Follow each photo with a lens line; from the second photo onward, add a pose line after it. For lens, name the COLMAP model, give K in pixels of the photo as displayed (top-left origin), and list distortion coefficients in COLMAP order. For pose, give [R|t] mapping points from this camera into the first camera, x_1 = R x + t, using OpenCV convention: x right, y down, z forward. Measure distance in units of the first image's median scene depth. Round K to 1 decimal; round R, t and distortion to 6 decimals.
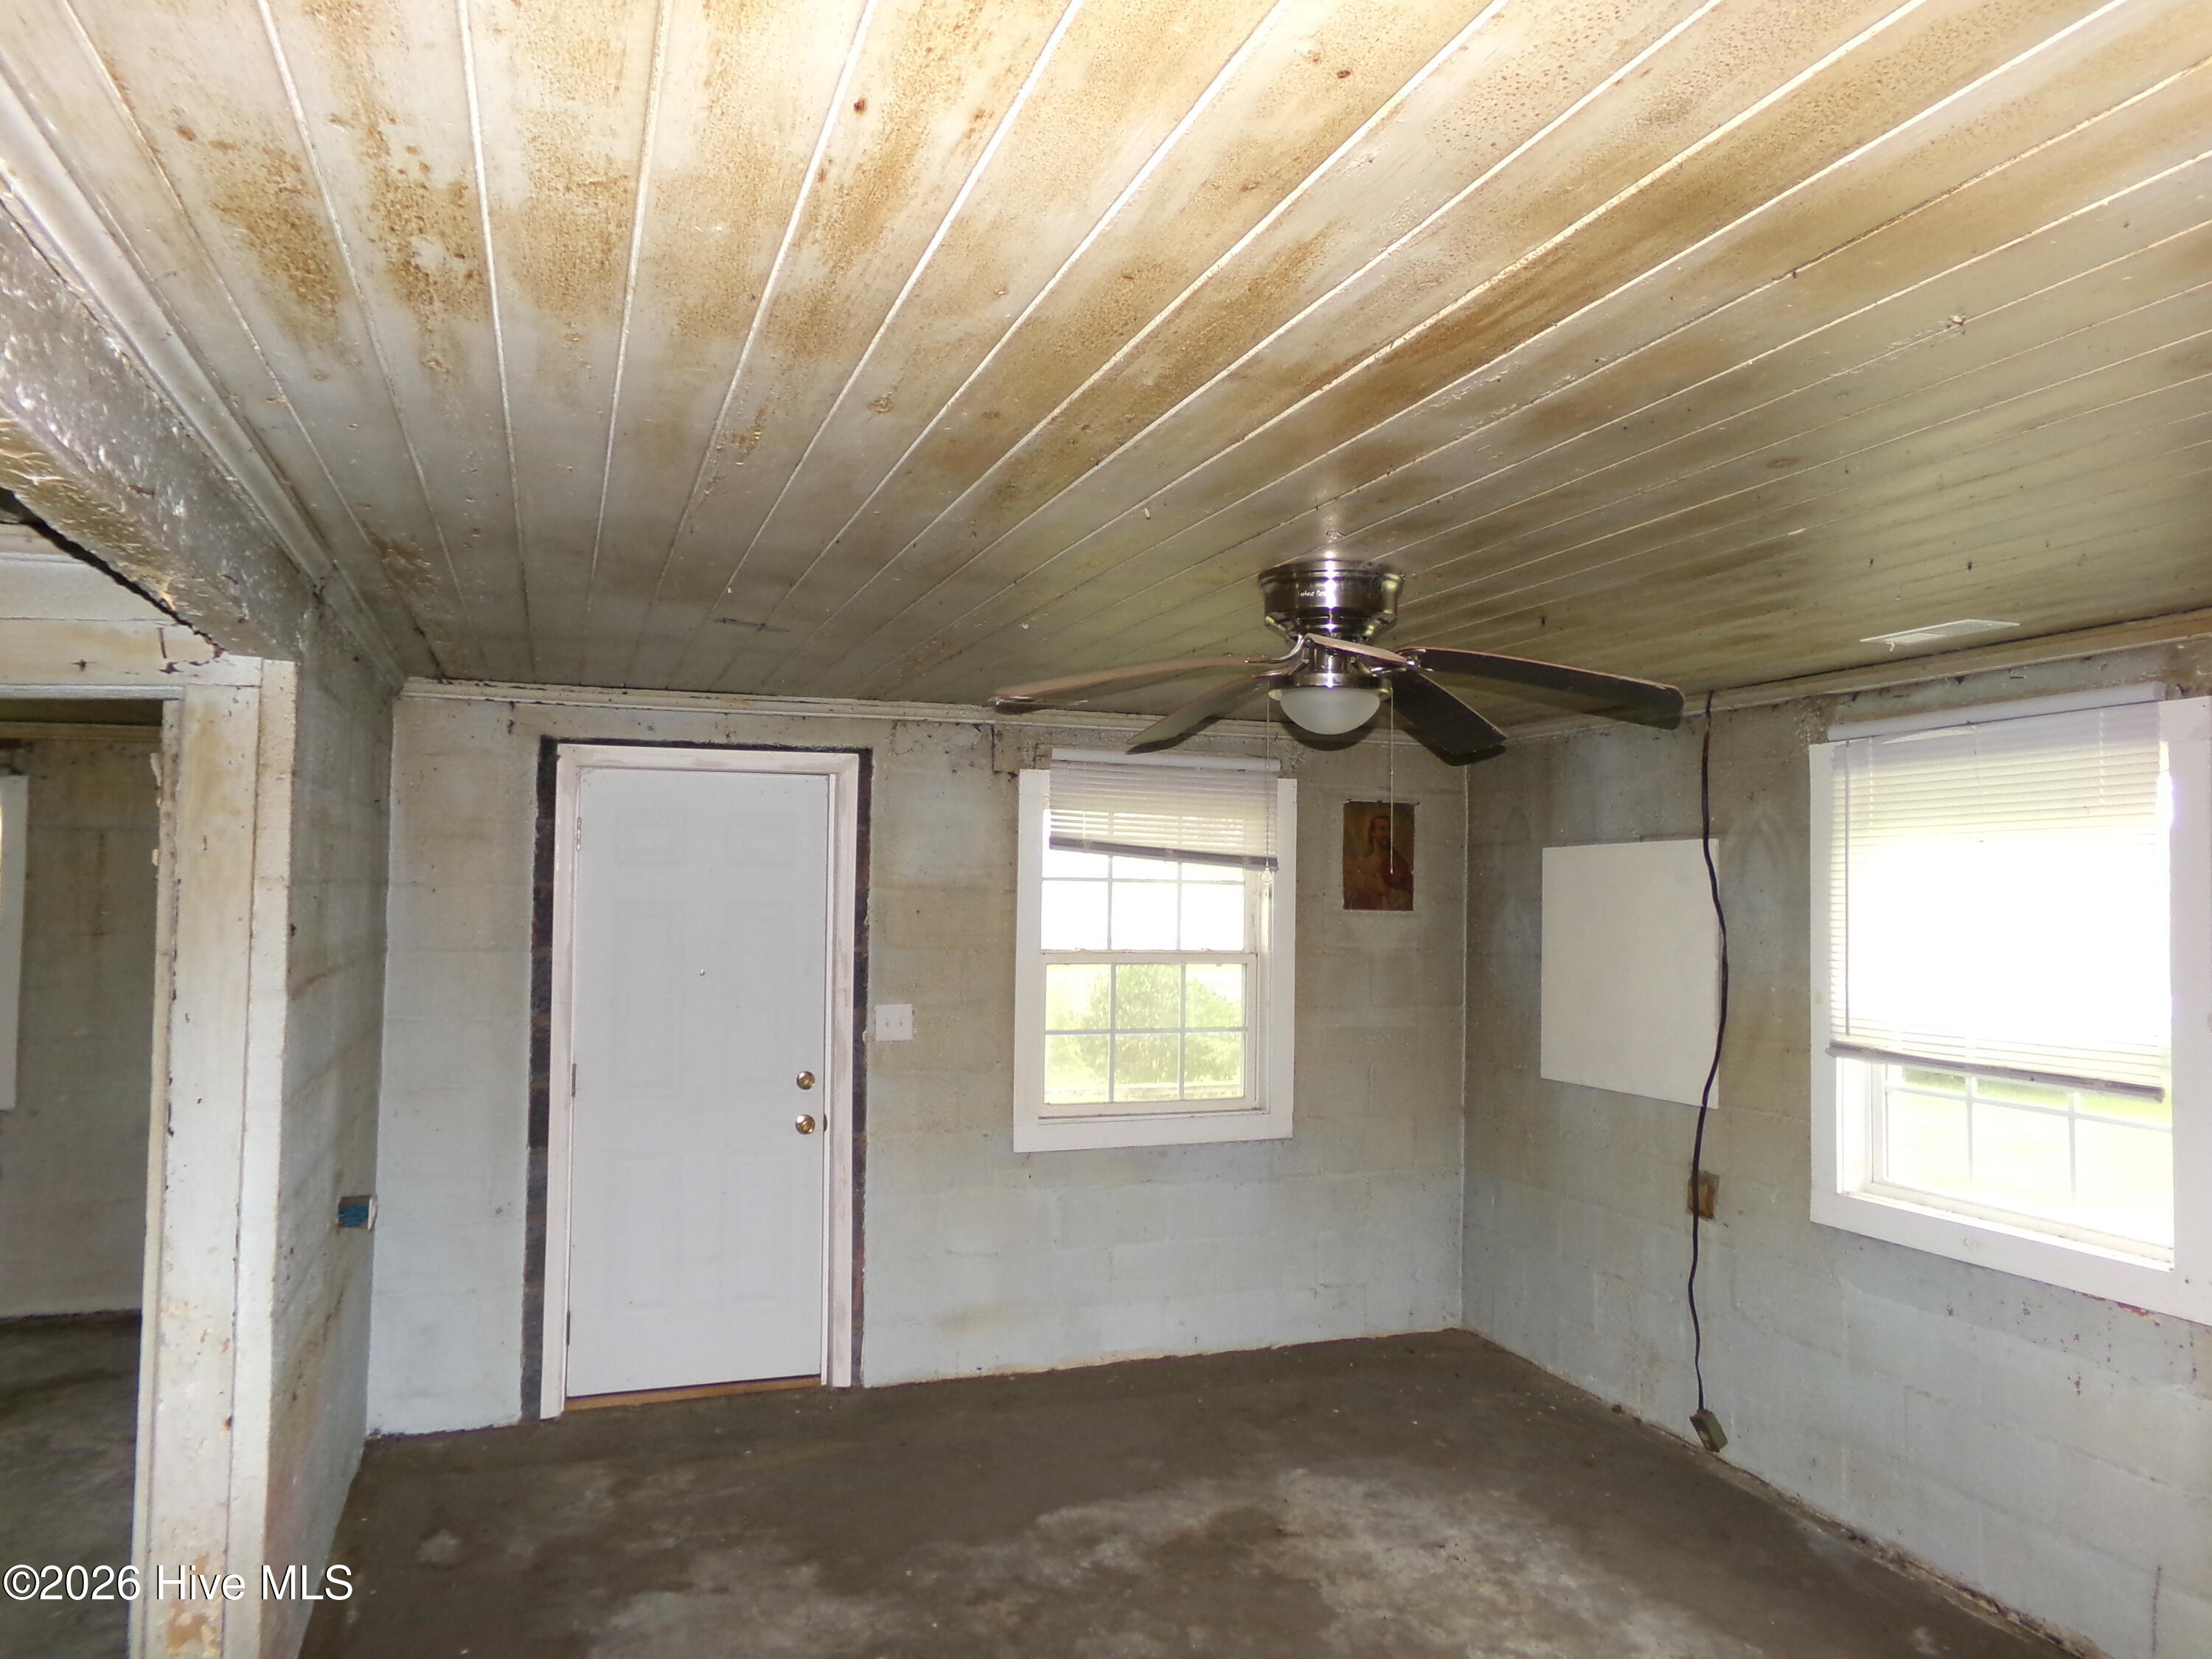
lens RADIAL K [[1488.3, 0, 1106.0], [0, 1488.3, 829.5], [0, 0, 1]] dist [-0.005611, 0.002753]
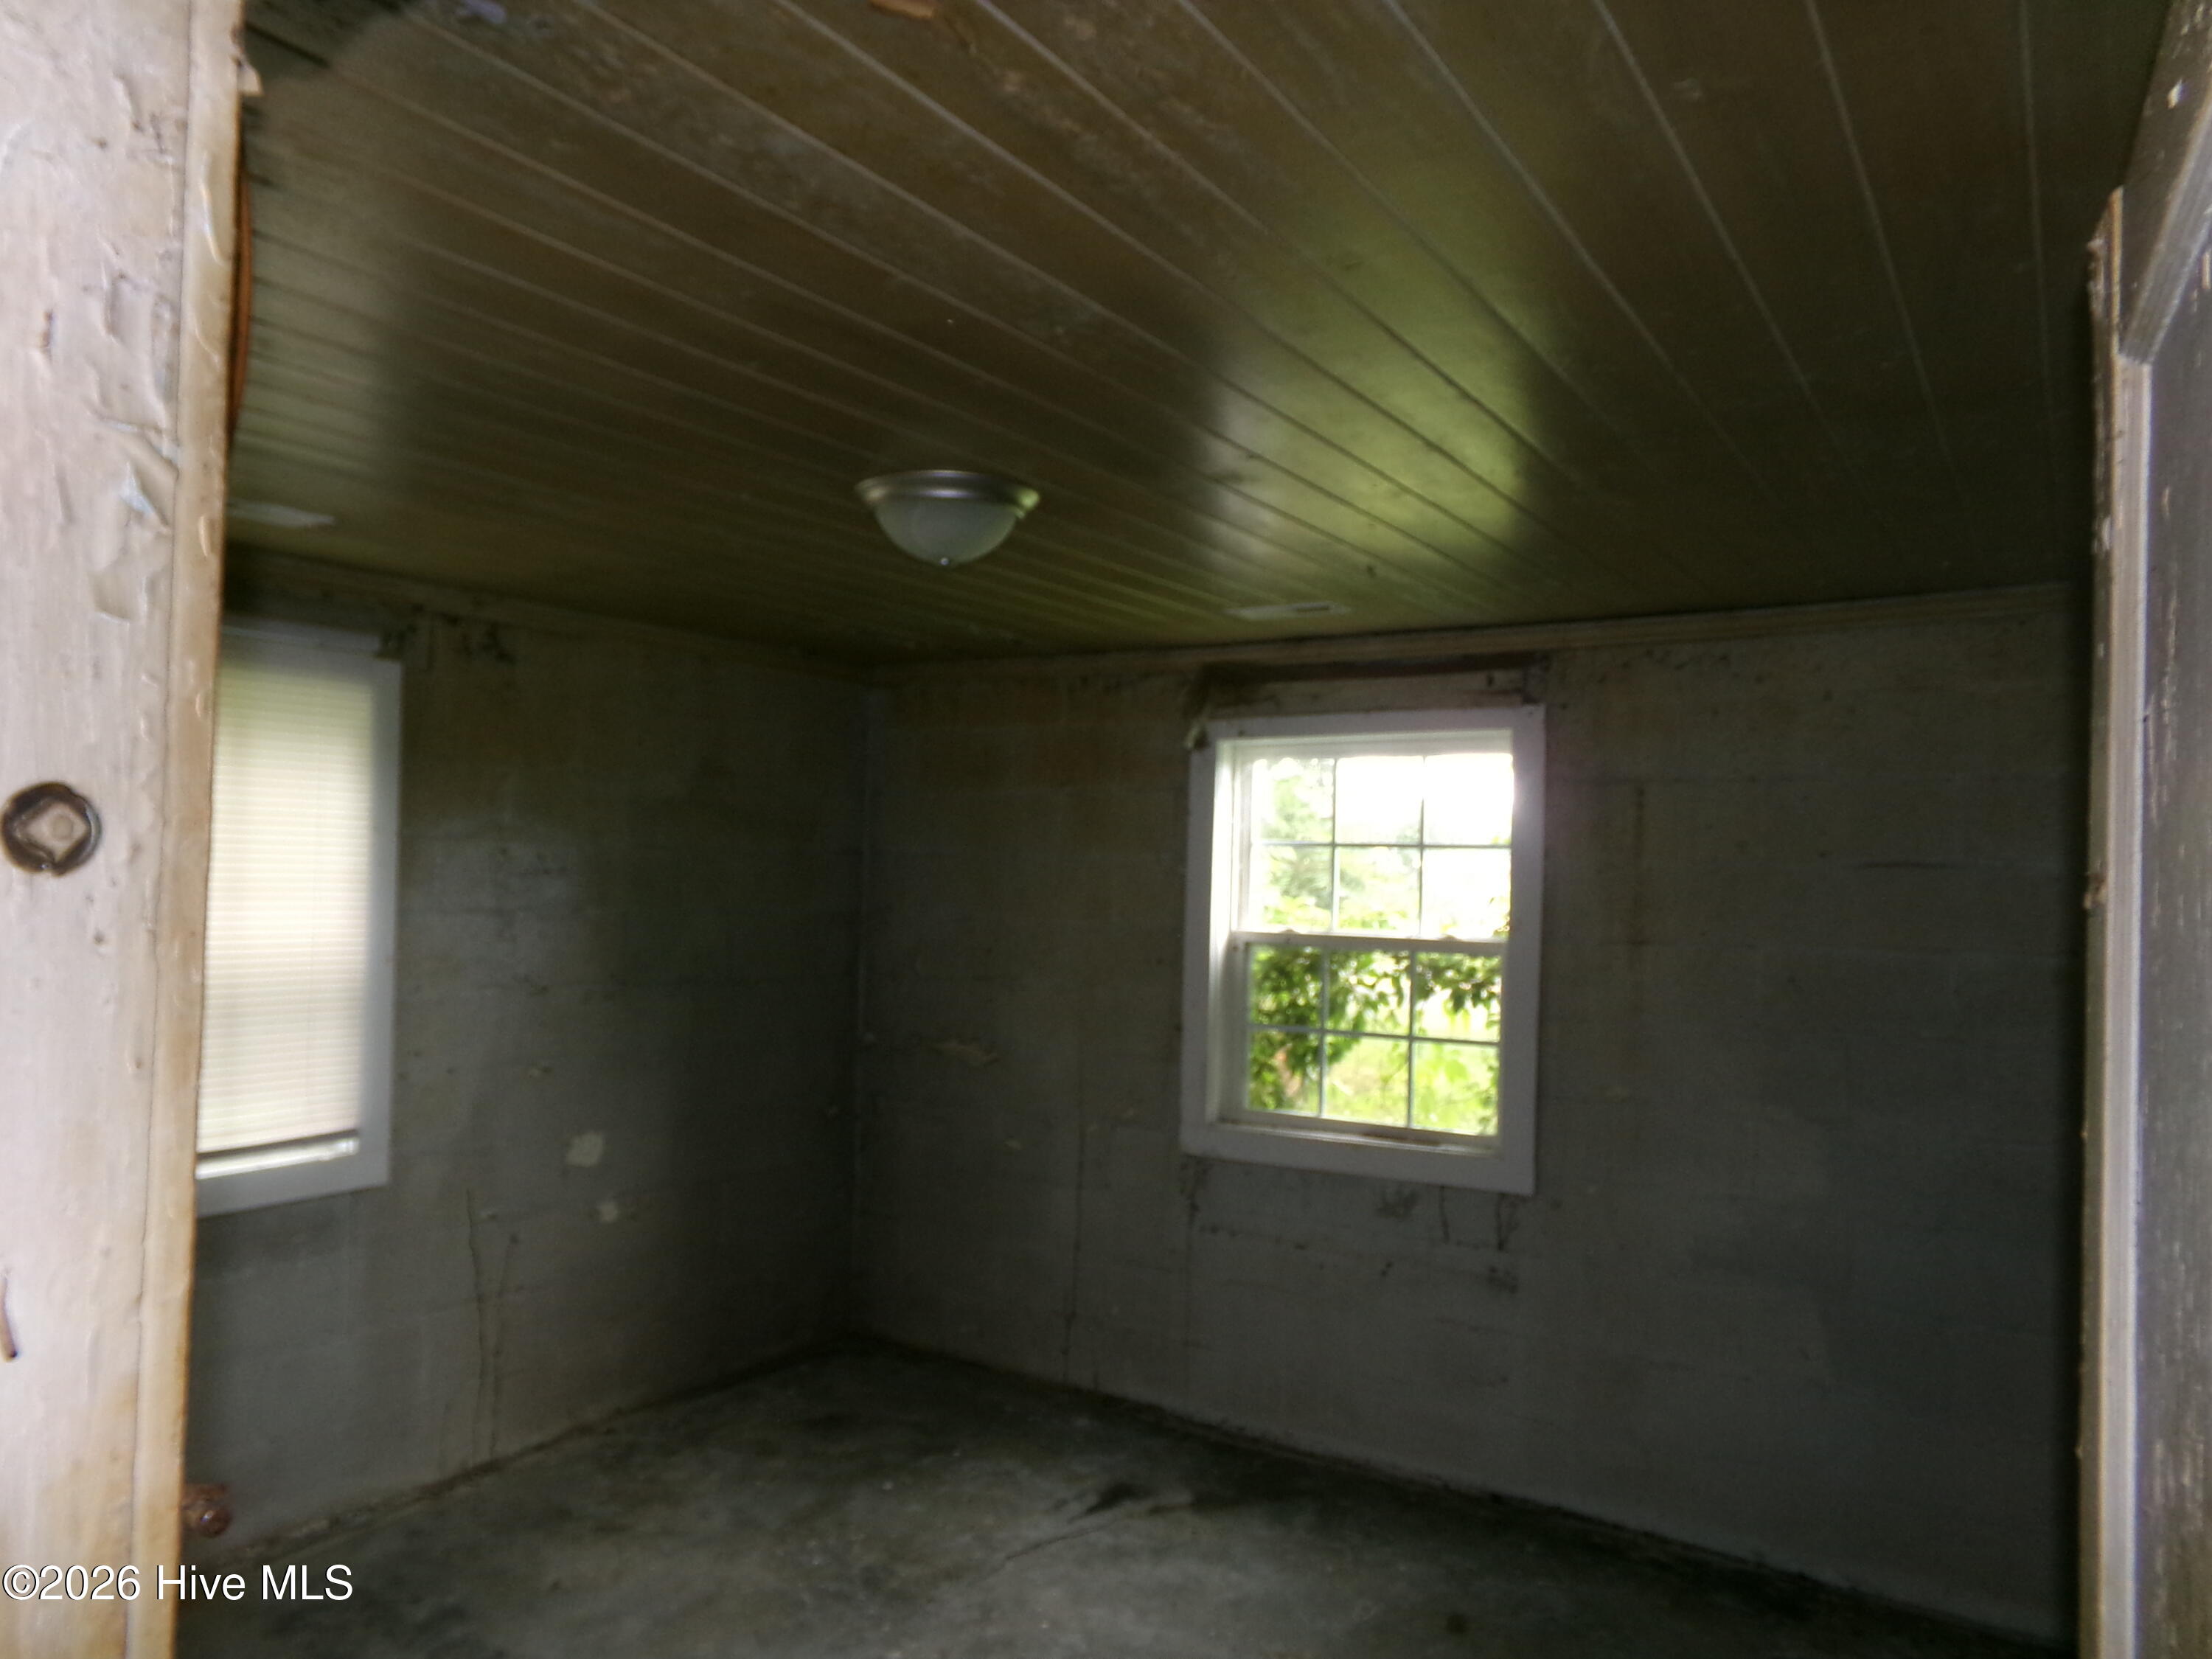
lens RADIAL K [[1488.3, 0, 1106.0], [0, 1488.3, 829.5], [0, 0, 1]] dist [-0.005611, 0.002753]
pose [[0.591468, -0.013358, -0.806218, -0.287696], [0.015317, 0.999868, -0.005329, 0.022570], [0.806183, -0.009197, 0.591594, 0.423119]]
